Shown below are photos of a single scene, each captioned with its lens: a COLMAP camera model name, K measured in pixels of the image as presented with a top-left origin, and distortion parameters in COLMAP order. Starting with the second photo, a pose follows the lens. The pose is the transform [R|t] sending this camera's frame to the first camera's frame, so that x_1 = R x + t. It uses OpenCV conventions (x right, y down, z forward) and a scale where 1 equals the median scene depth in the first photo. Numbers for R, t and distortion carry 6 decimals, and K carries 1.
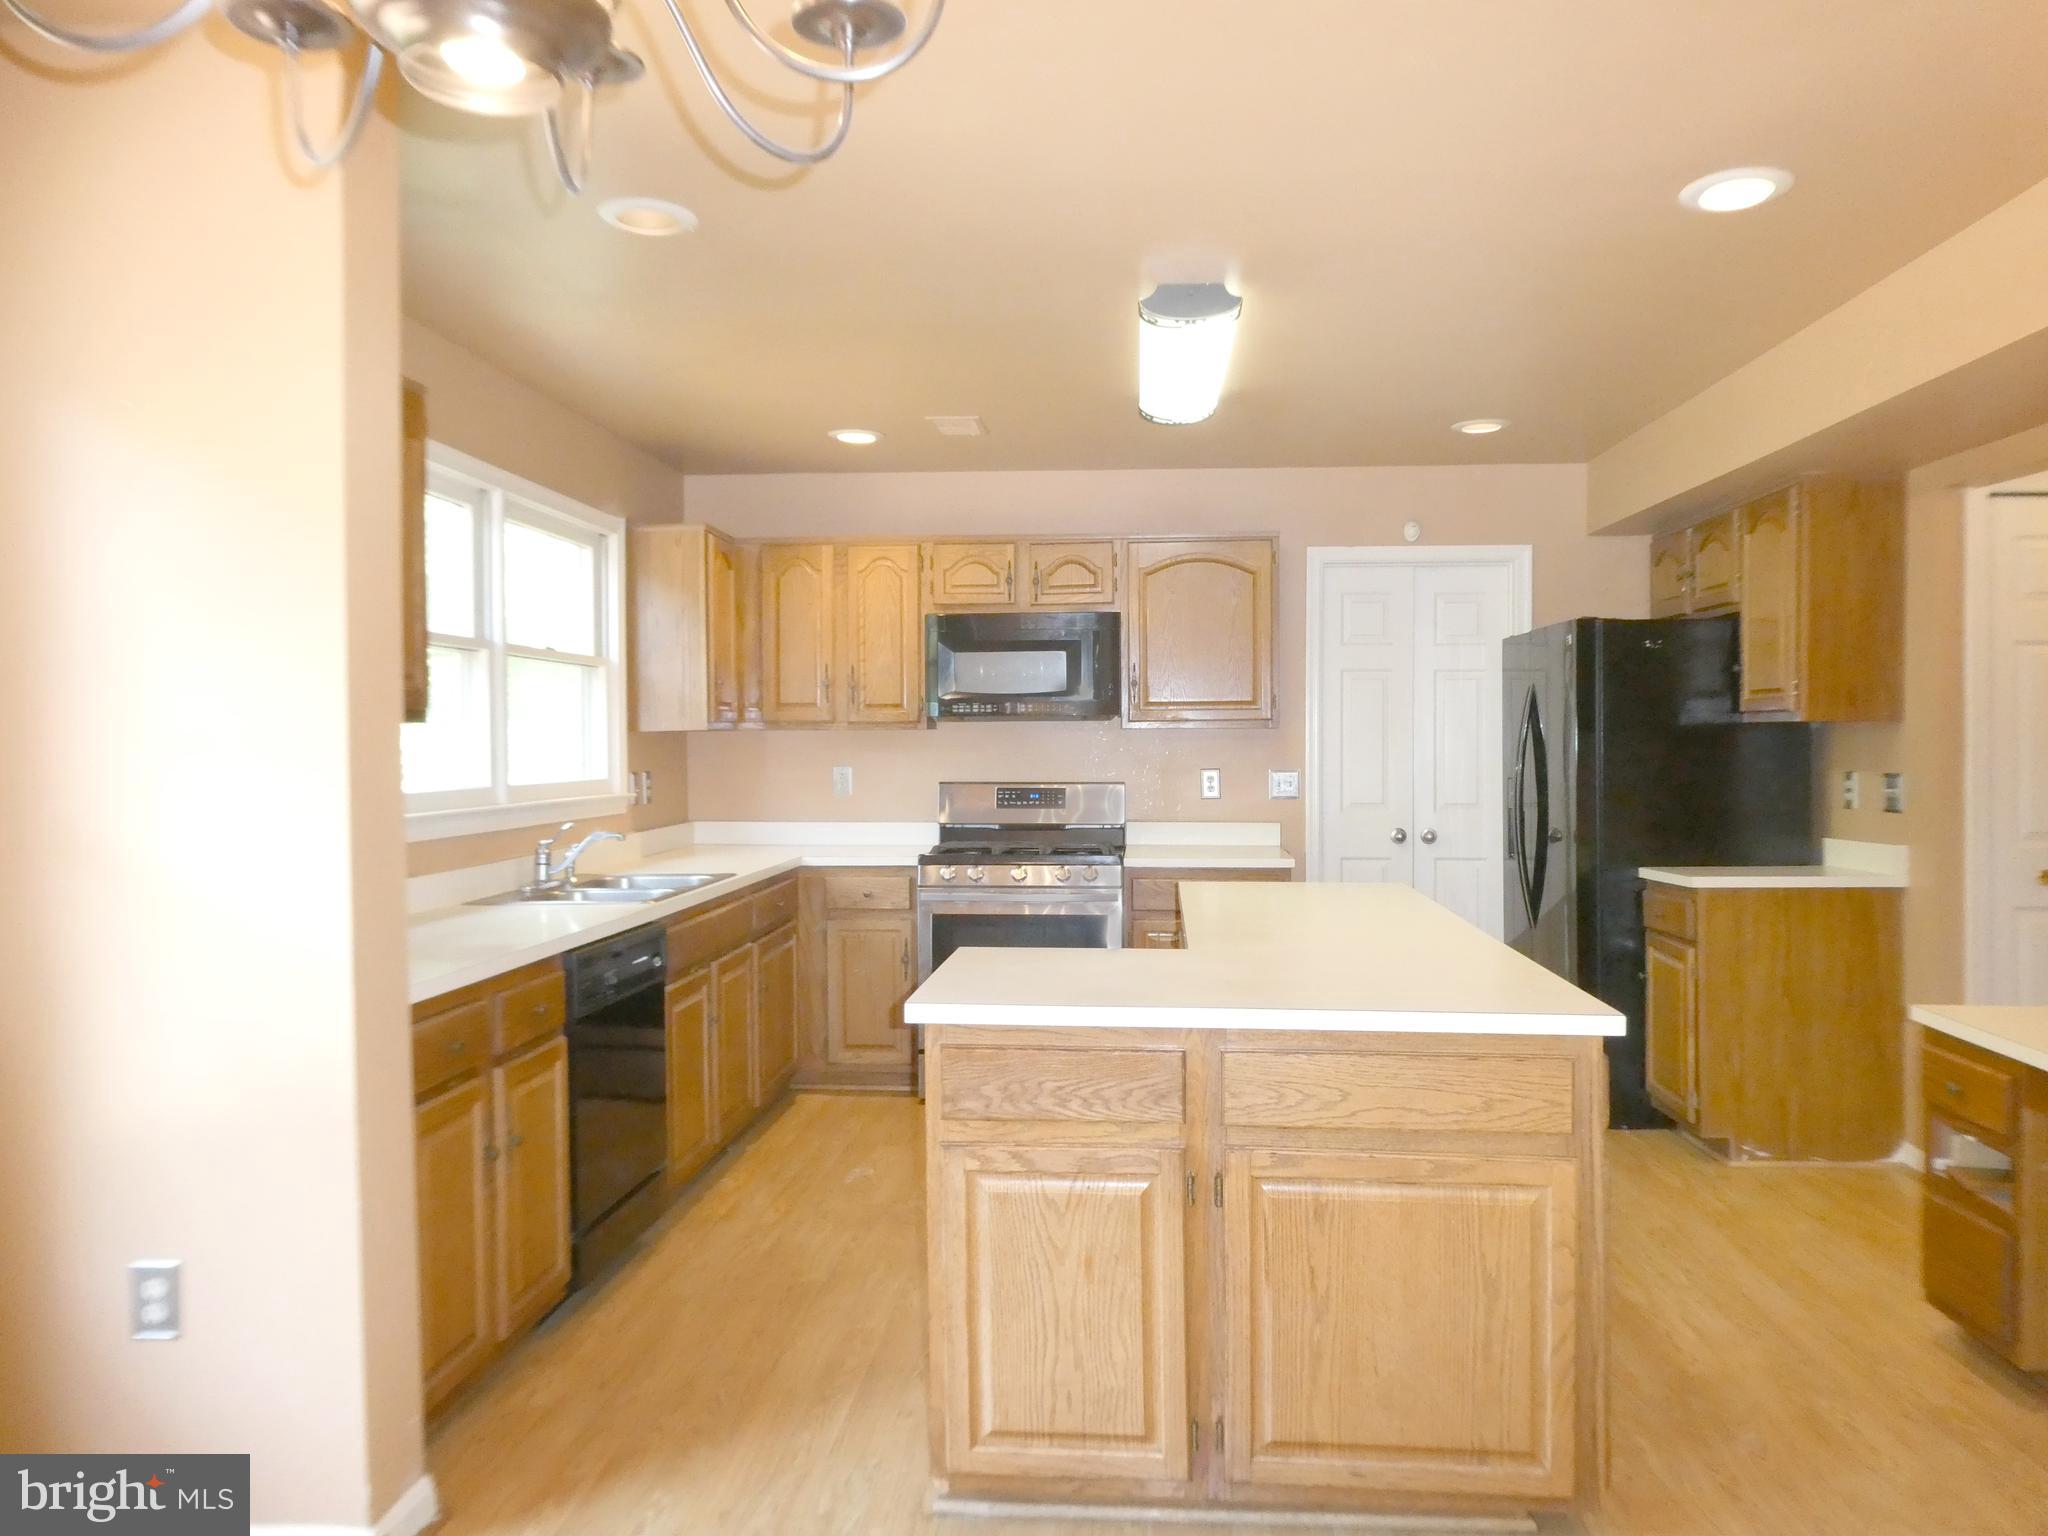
lens RADIAL K [[1443.3, 0, 1026.4], [0, 1443.3, 767.1], [0, 0, 1]] dist [-0.069755, 0.011555]
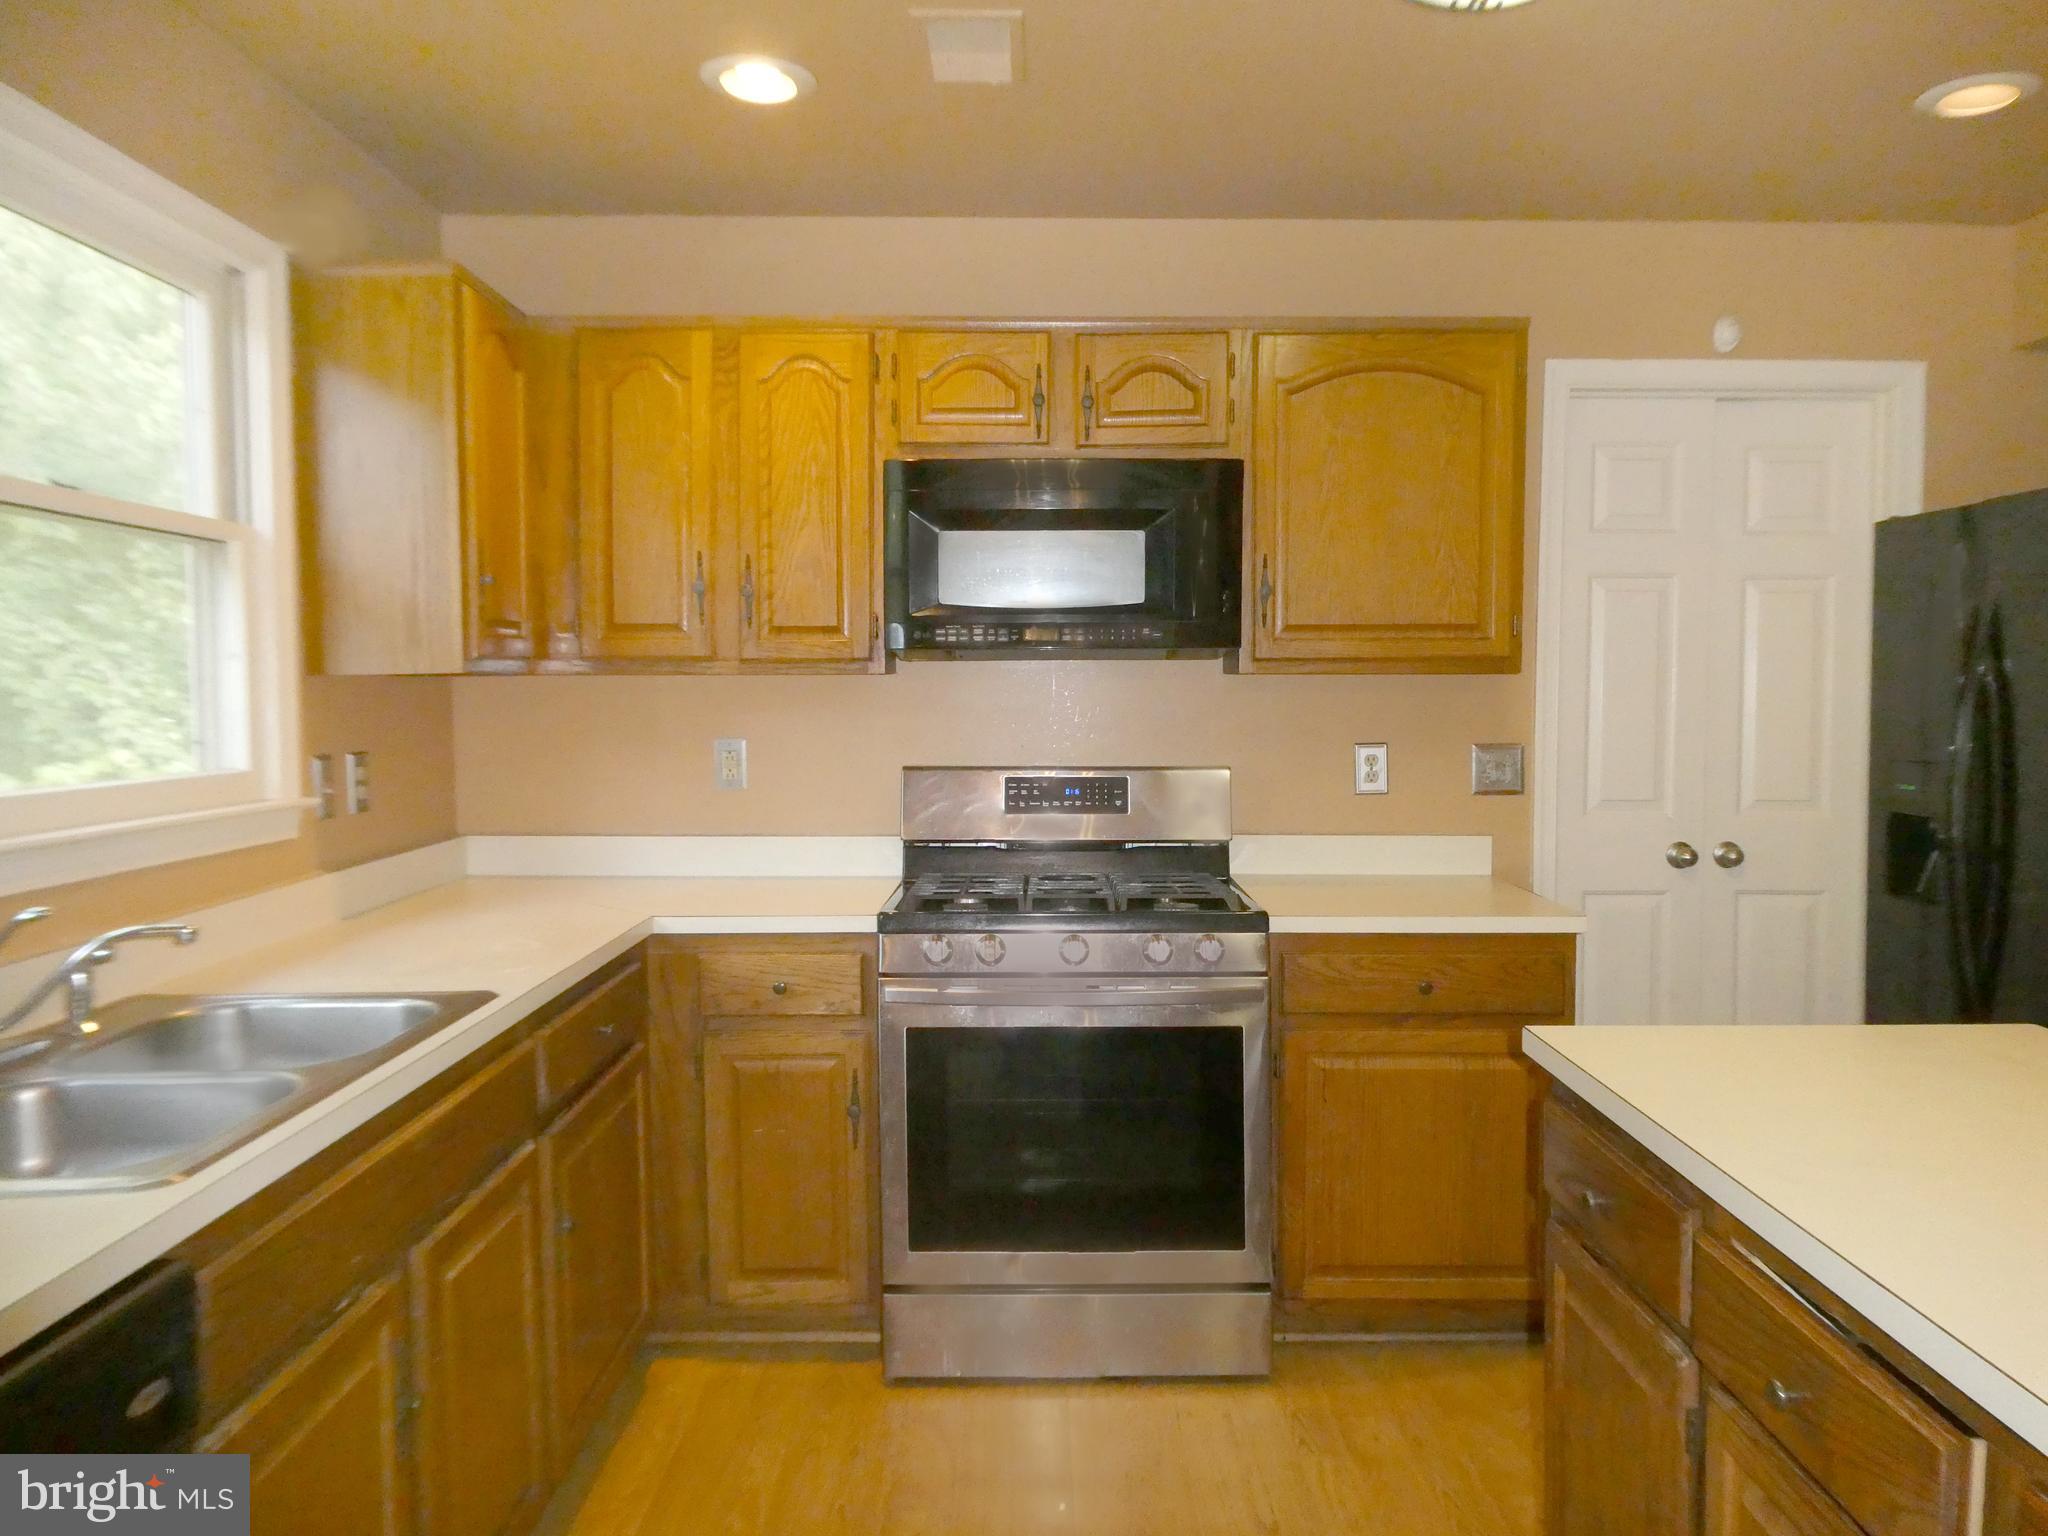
lens RADIAL K [[1443.3, 0, 1024.4], [0, 1443.3, 761.3], [0, 0, 1]] dist [-0.069755, 0.011555]
pose [[0.996959, -0.002057, 0.077902, -0.059779], [-0.000181, 0.999588, 0.028710, -0.008412], [-0.077929, -0.028636, 0.996548, 0.453186]]
